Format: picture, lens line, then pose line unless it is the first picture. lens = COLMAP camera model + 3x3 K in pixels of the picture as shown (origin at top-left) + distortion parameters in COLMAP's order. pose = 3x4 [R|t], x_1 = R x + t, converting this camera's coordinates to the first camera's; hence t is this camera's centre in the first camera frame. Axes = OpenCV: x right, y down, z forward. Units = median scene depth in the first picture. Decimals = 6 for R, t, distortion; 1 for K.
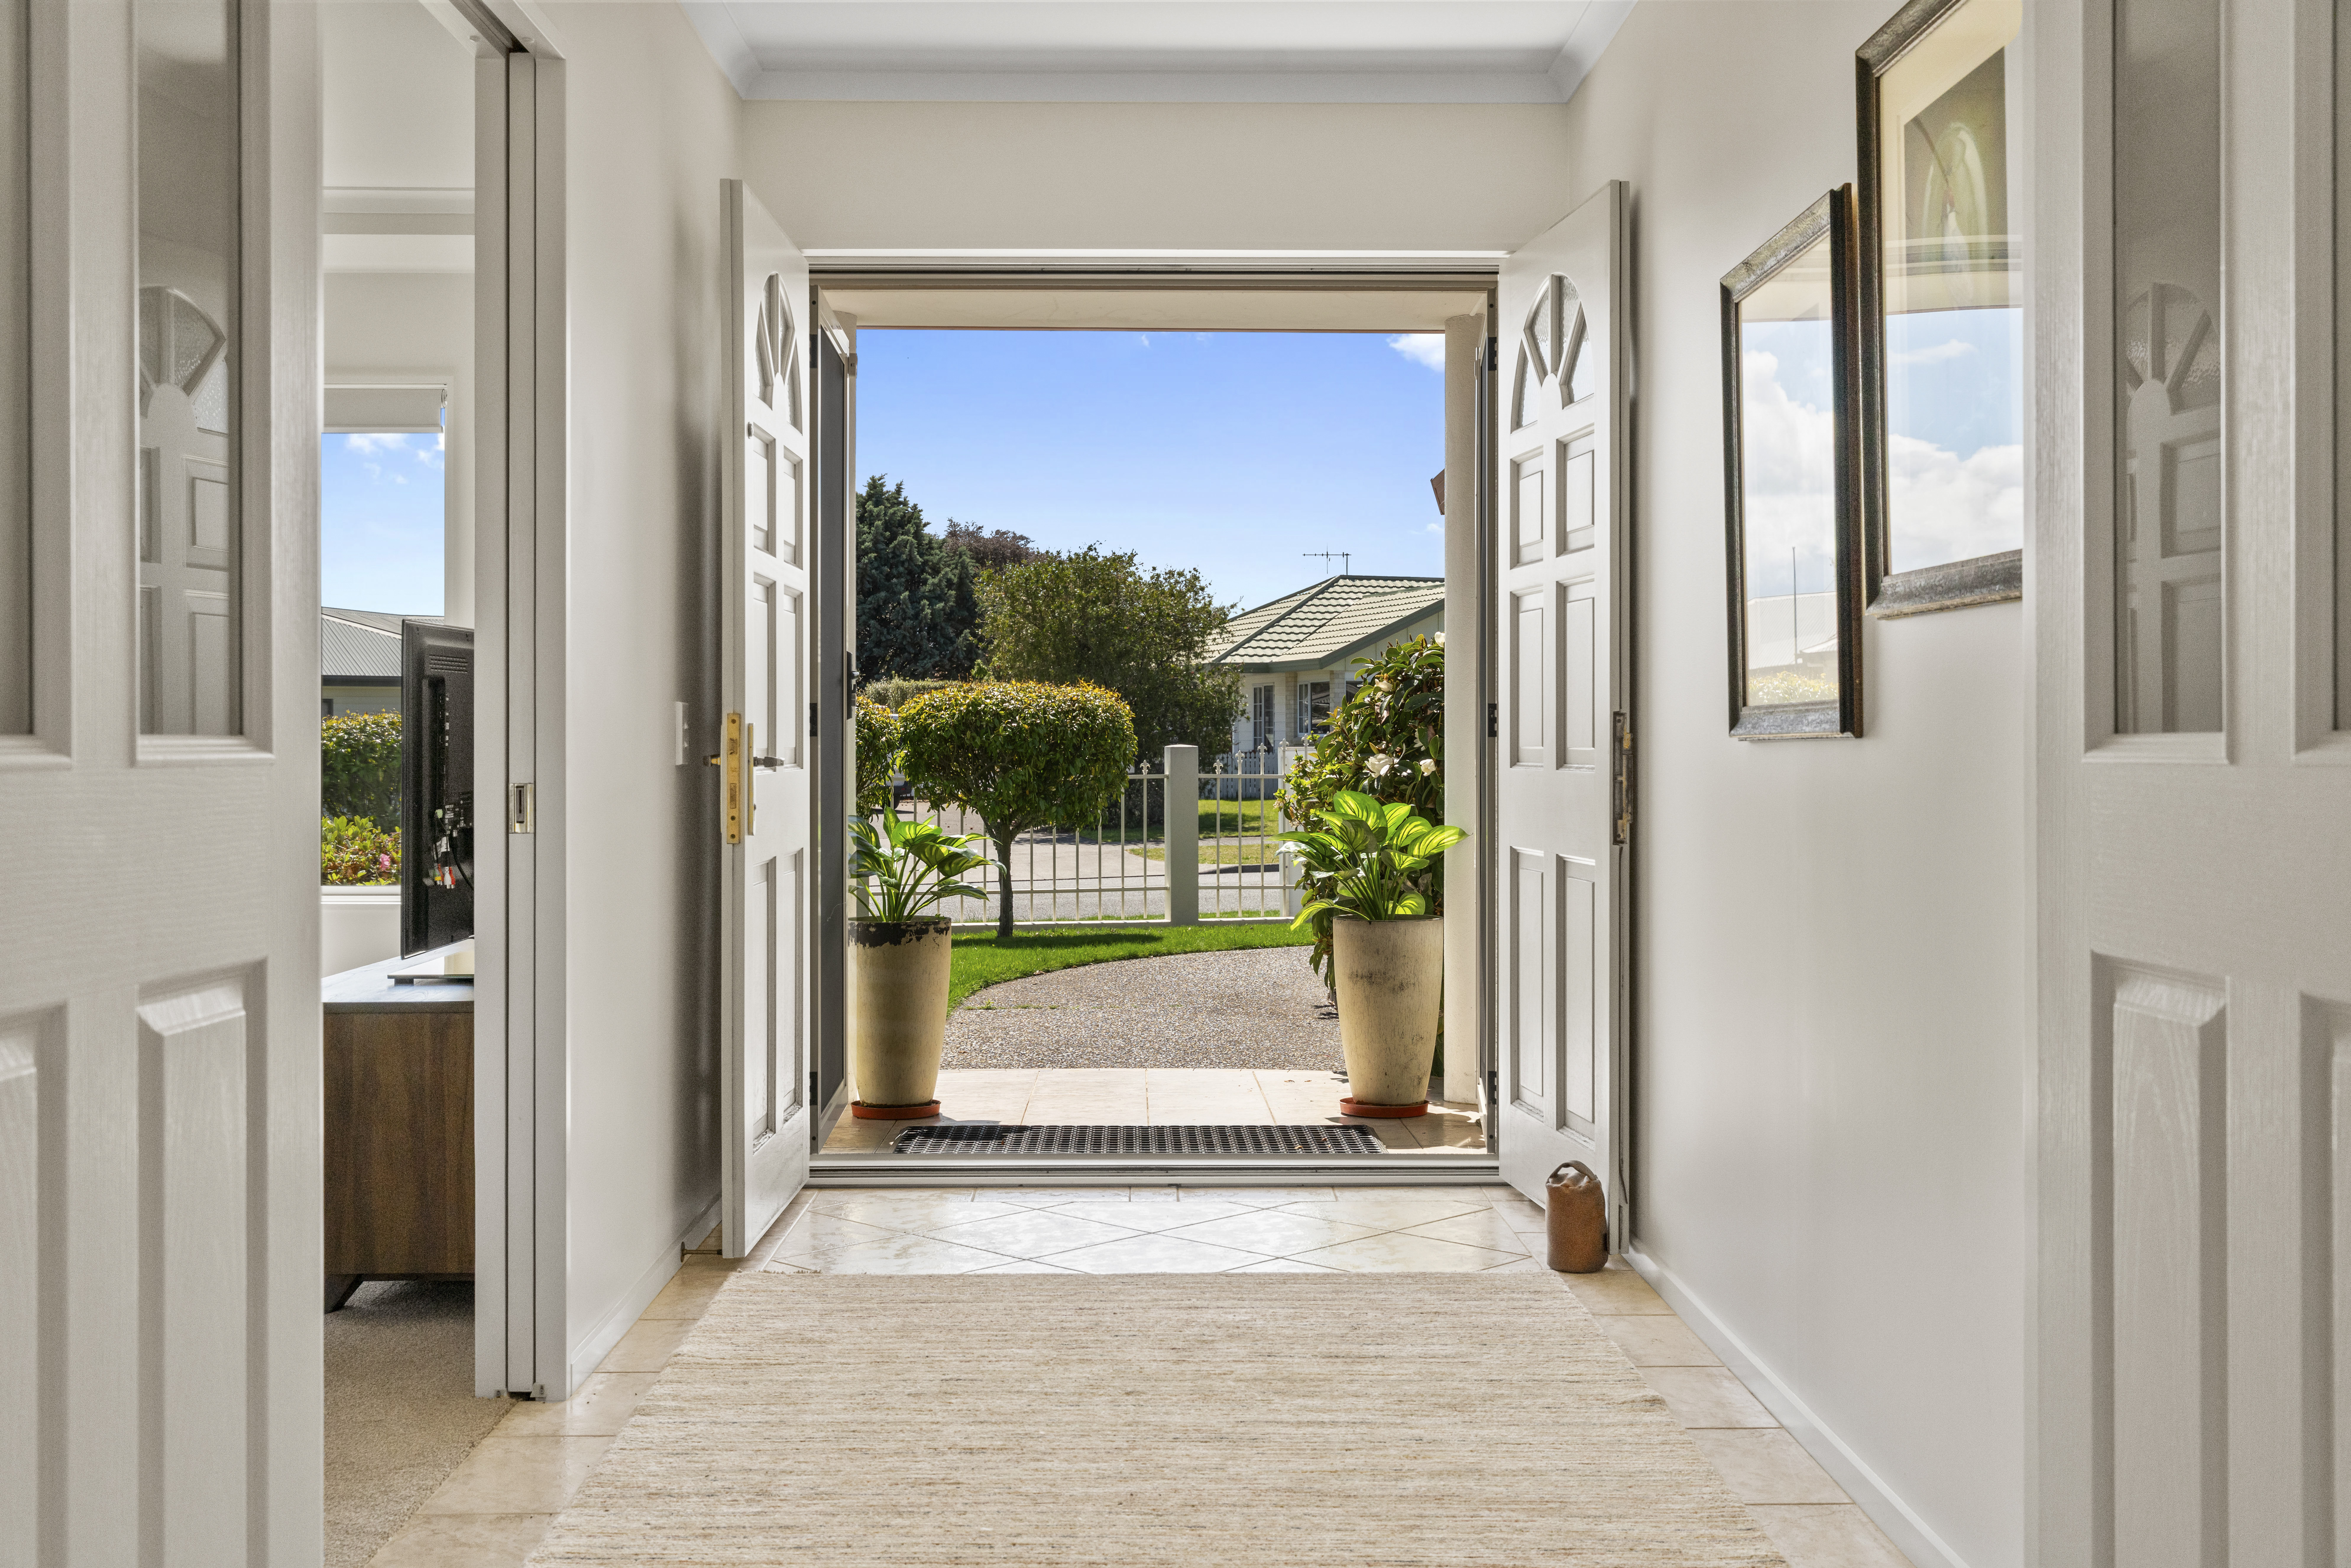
lens RADIAL K [[2367.3, 0, 1170.3], [0, 2367.3, 747.7], [0, 0, 1]] dist [-0.006757, 0.003196]
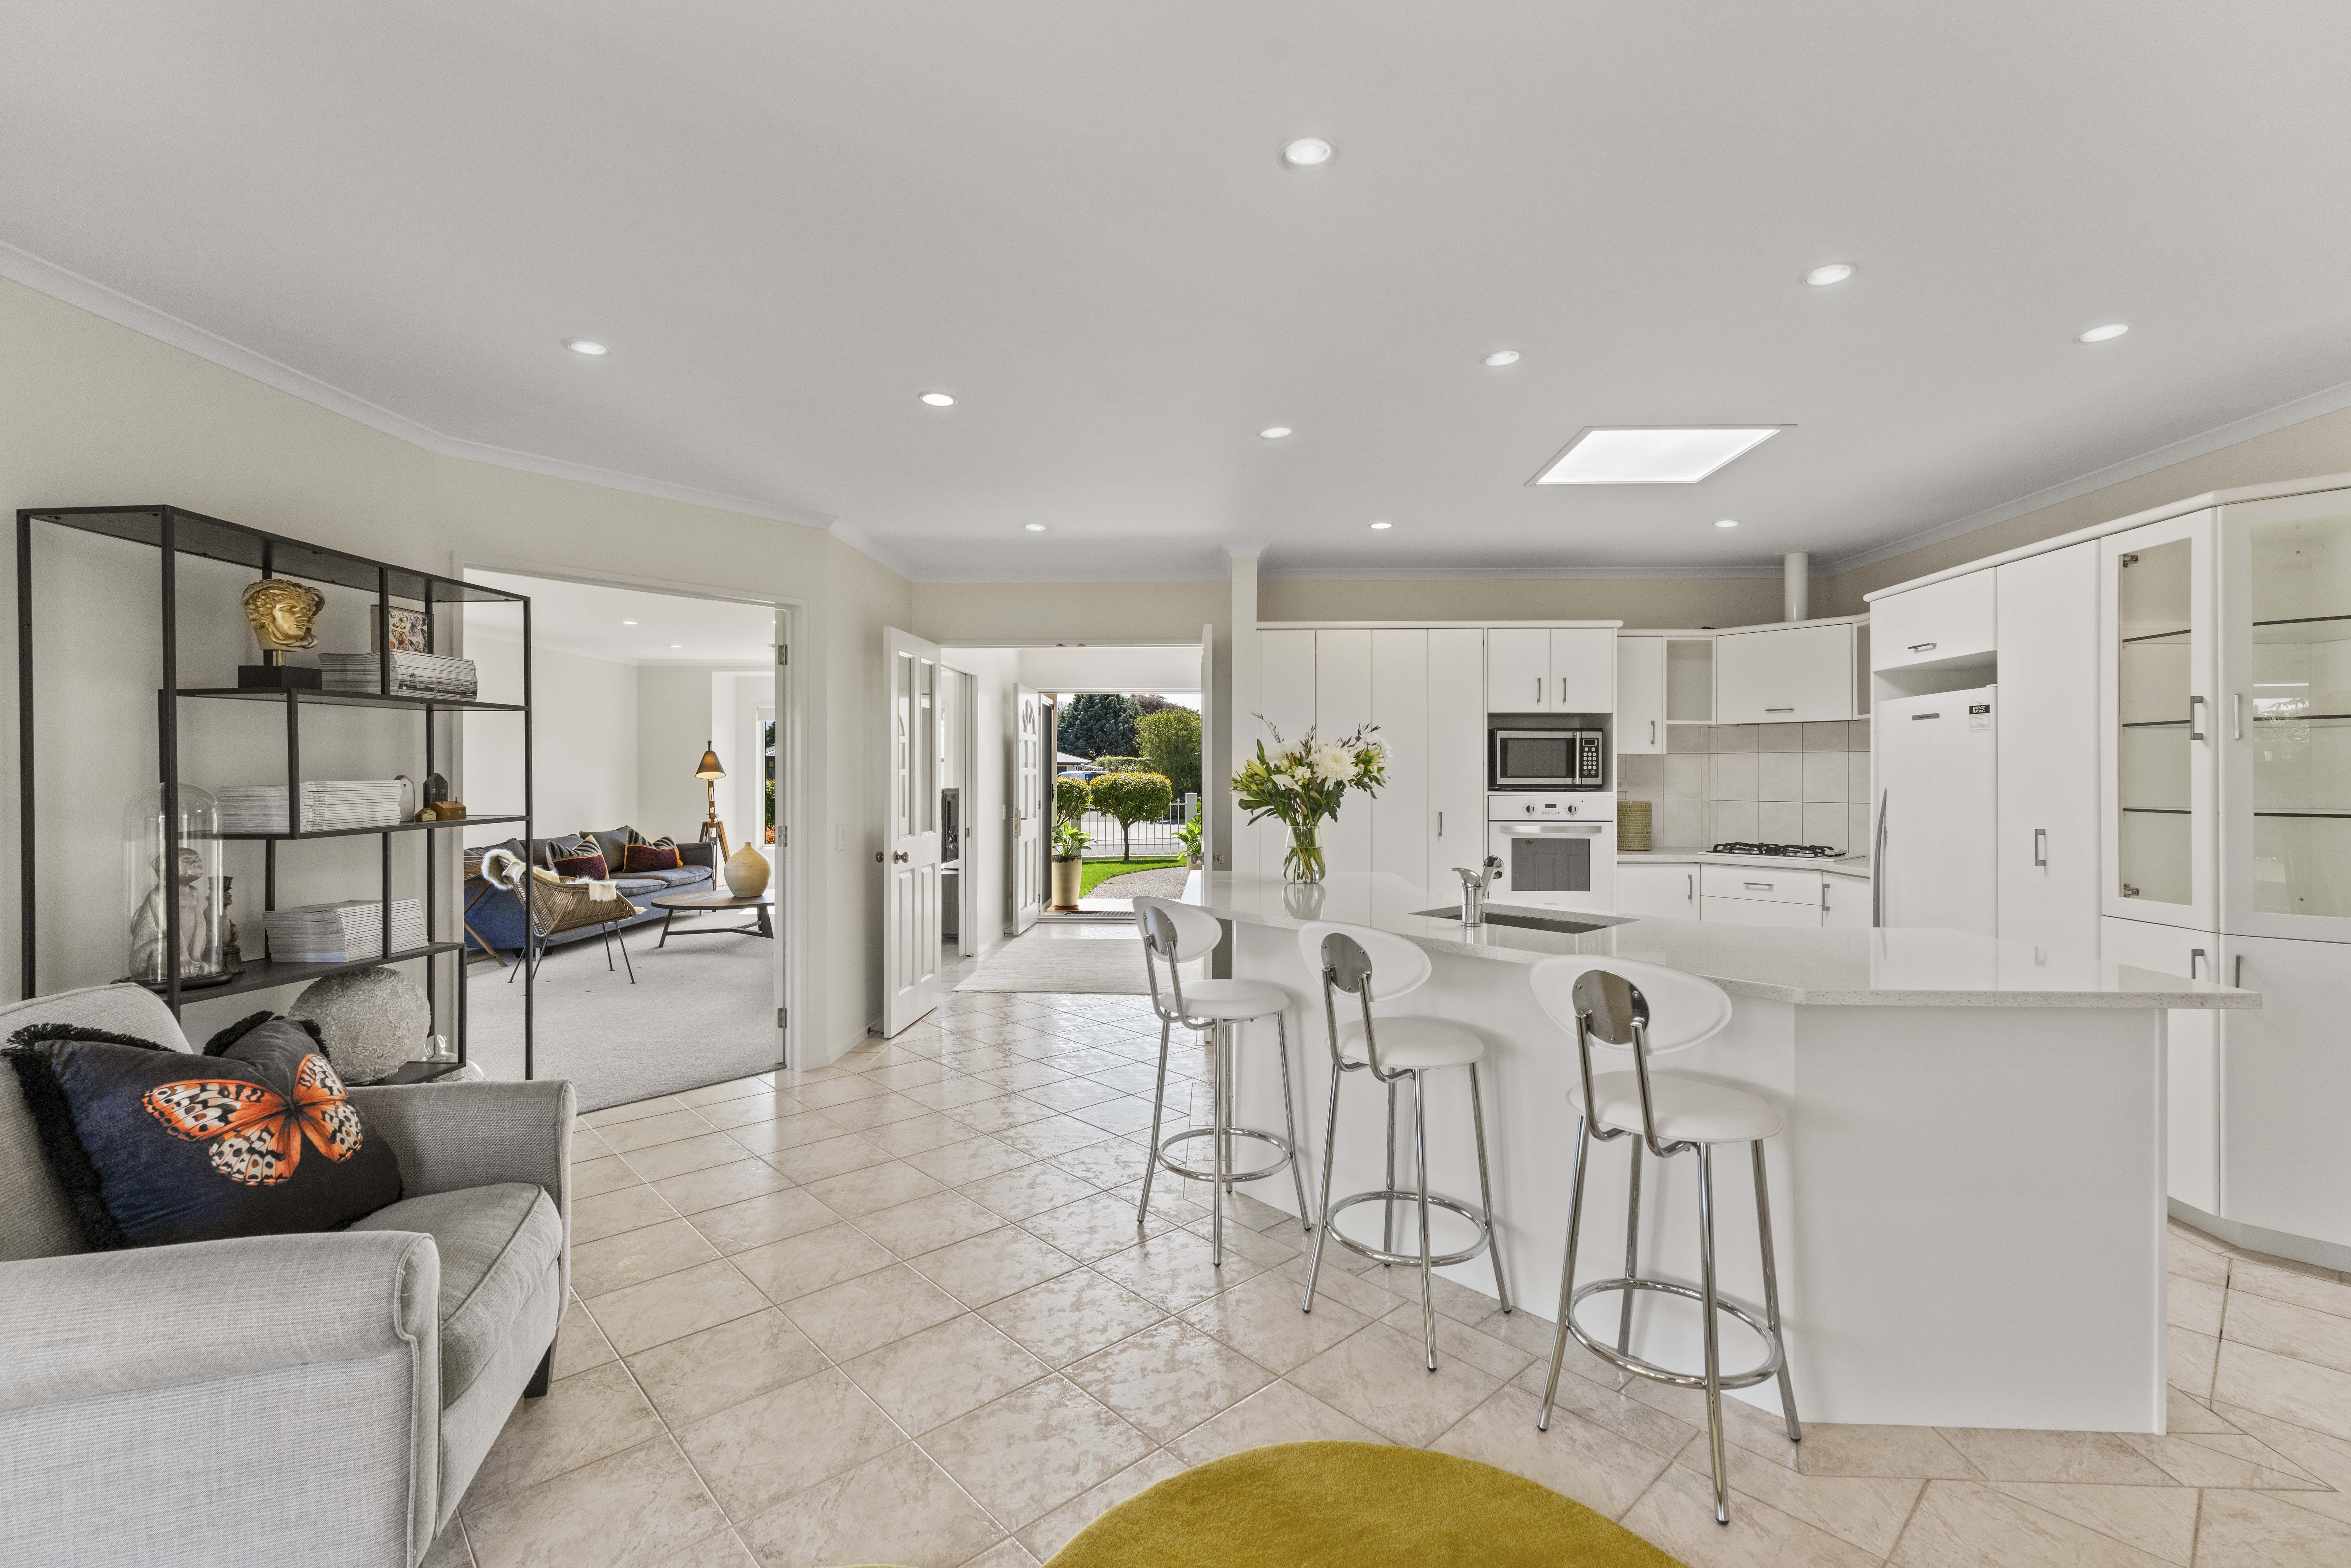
lens RADIAL K [[1023.8, 0, 1175.5], [0, 1023.8, 784.0], [0, 0, 1]] dist [-0.000317, 0.000032]
pose [[0.998249, 0.002559, -0.059095, 0.070079], [-0.002272, 0.999985, 0.004920, -0.021925], [0.059107, -0.004778, 0.998240, -0.273936]]
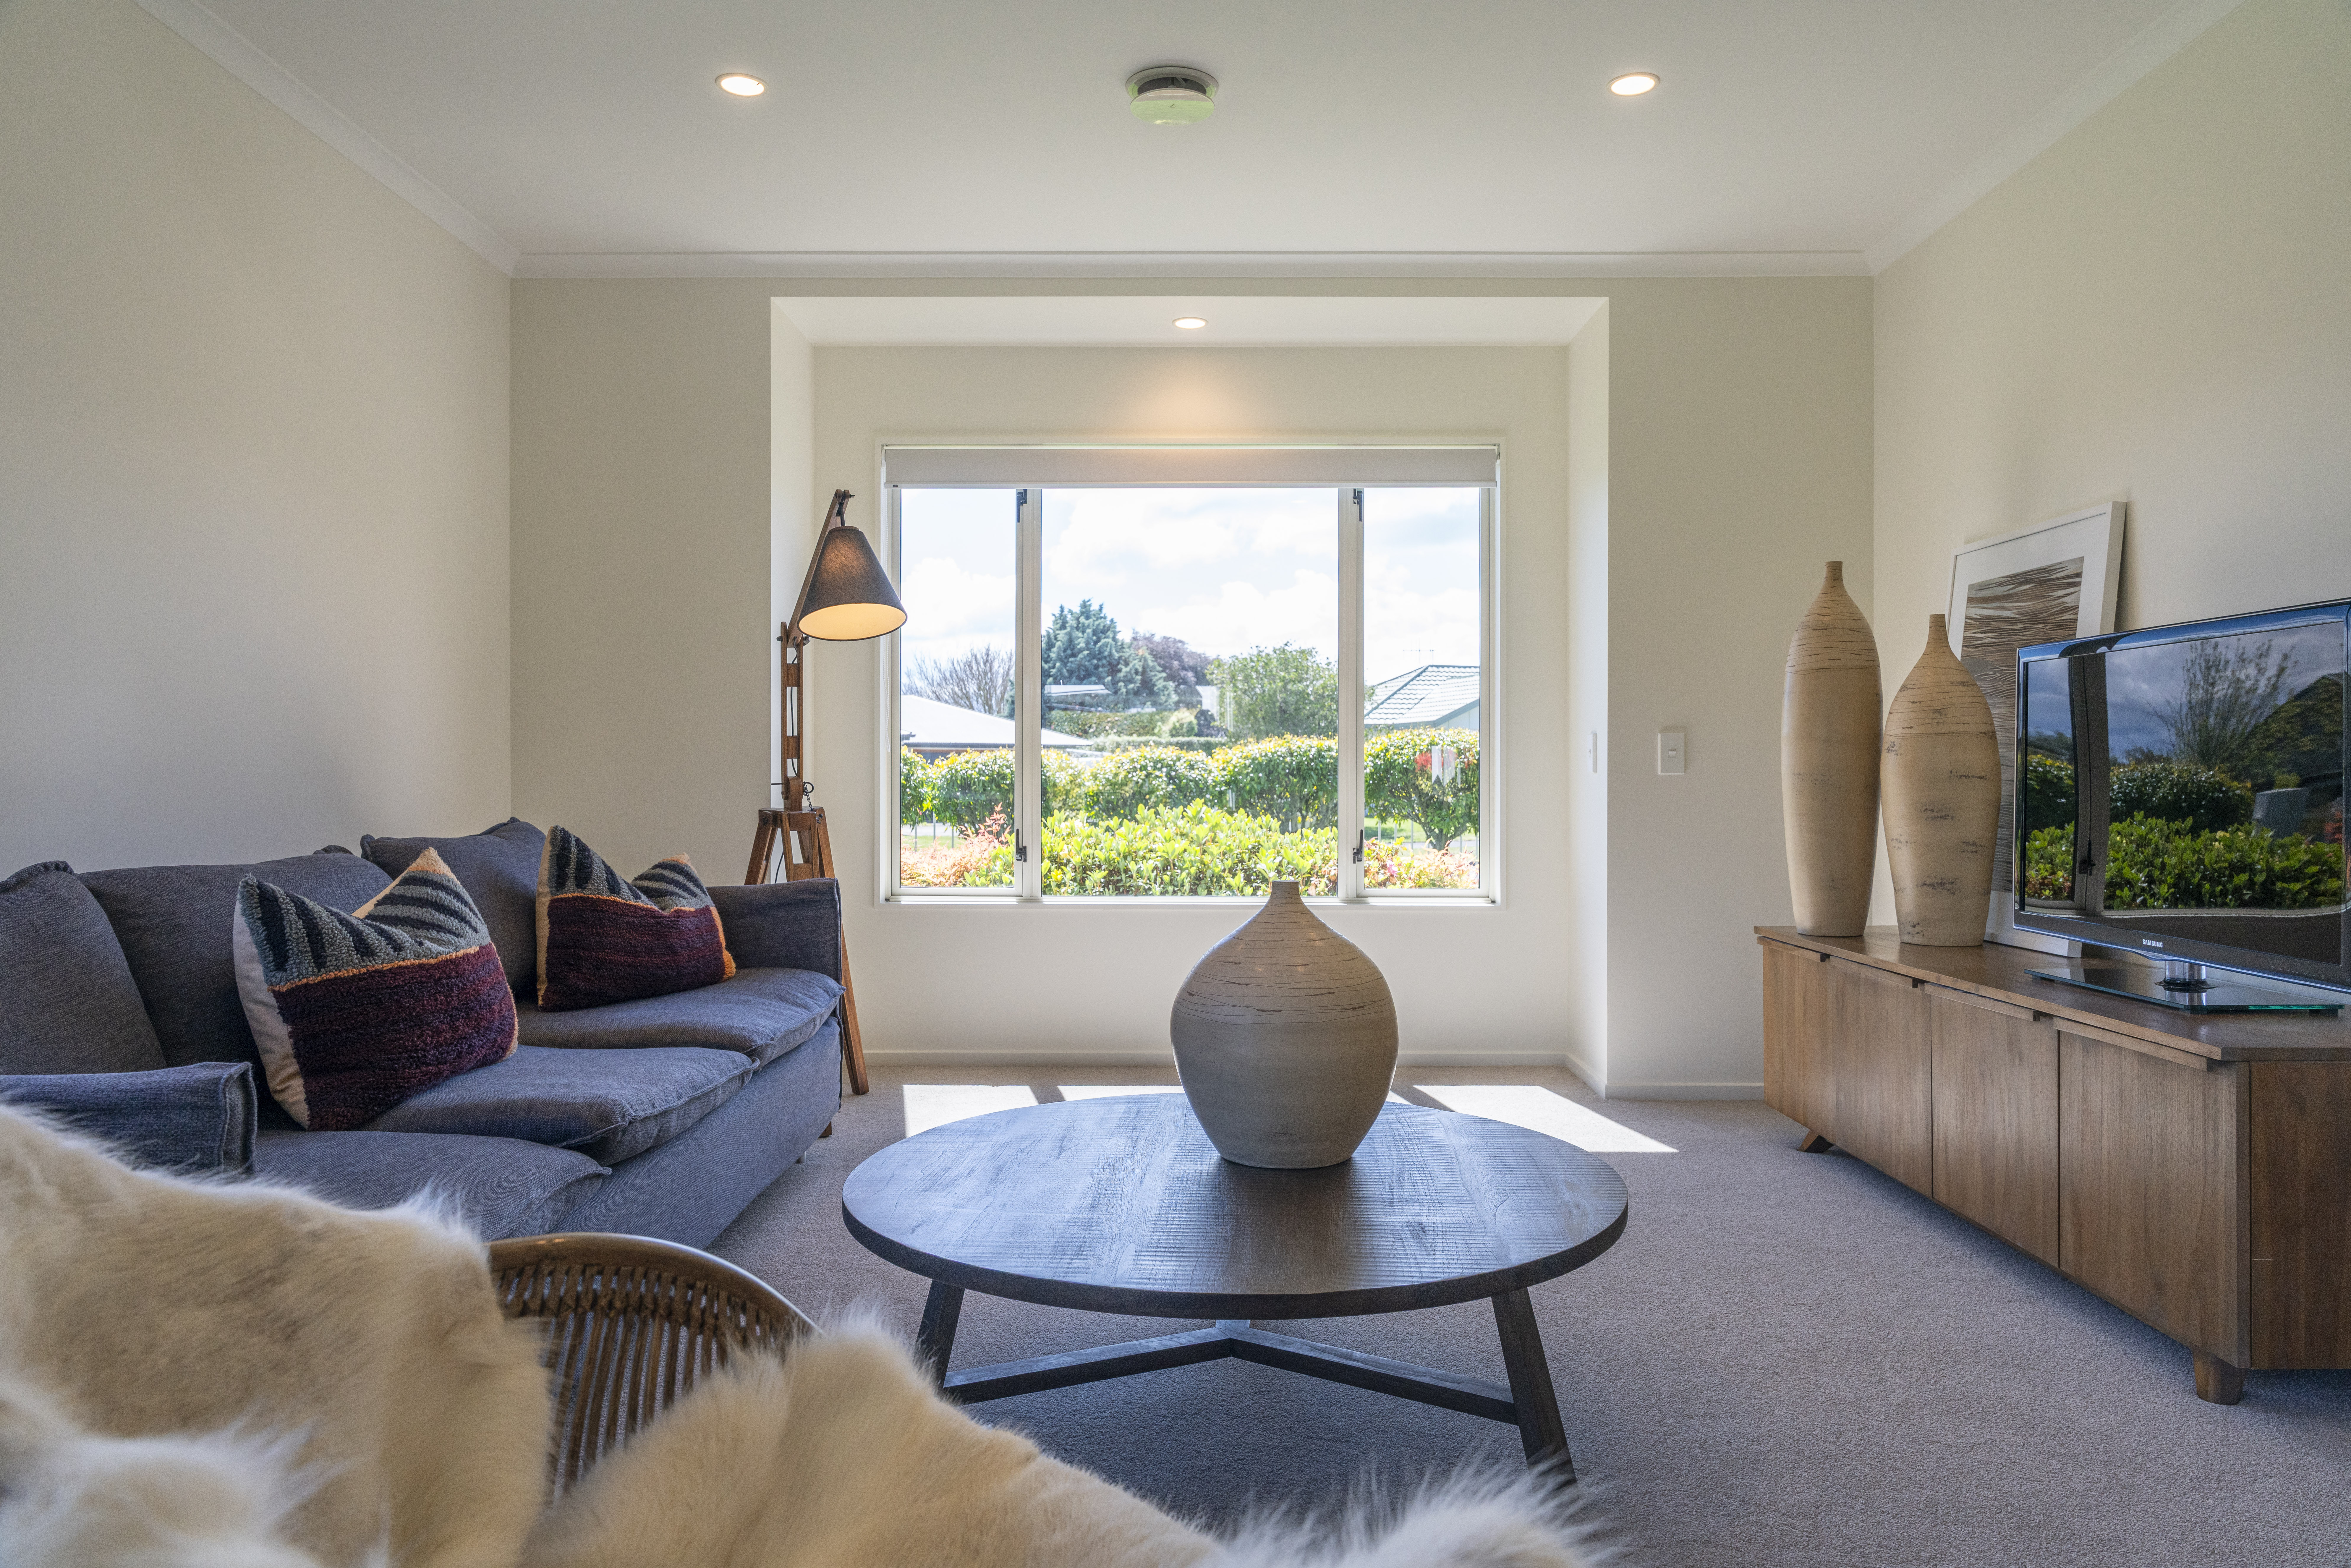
lens RADIAL K [[1560.1, 0, 1175.5], [0, 1560.1, 784.0], [0, 0, 1]] dist [0.004205, -0.002344]
pose [[0.999619, 0.002564, -0.027490, -0.216183], [-0.002556, 0.999997, 0.000334, 0.003790], [0.027491, -0.000264, 0.999622, 0.121943]]
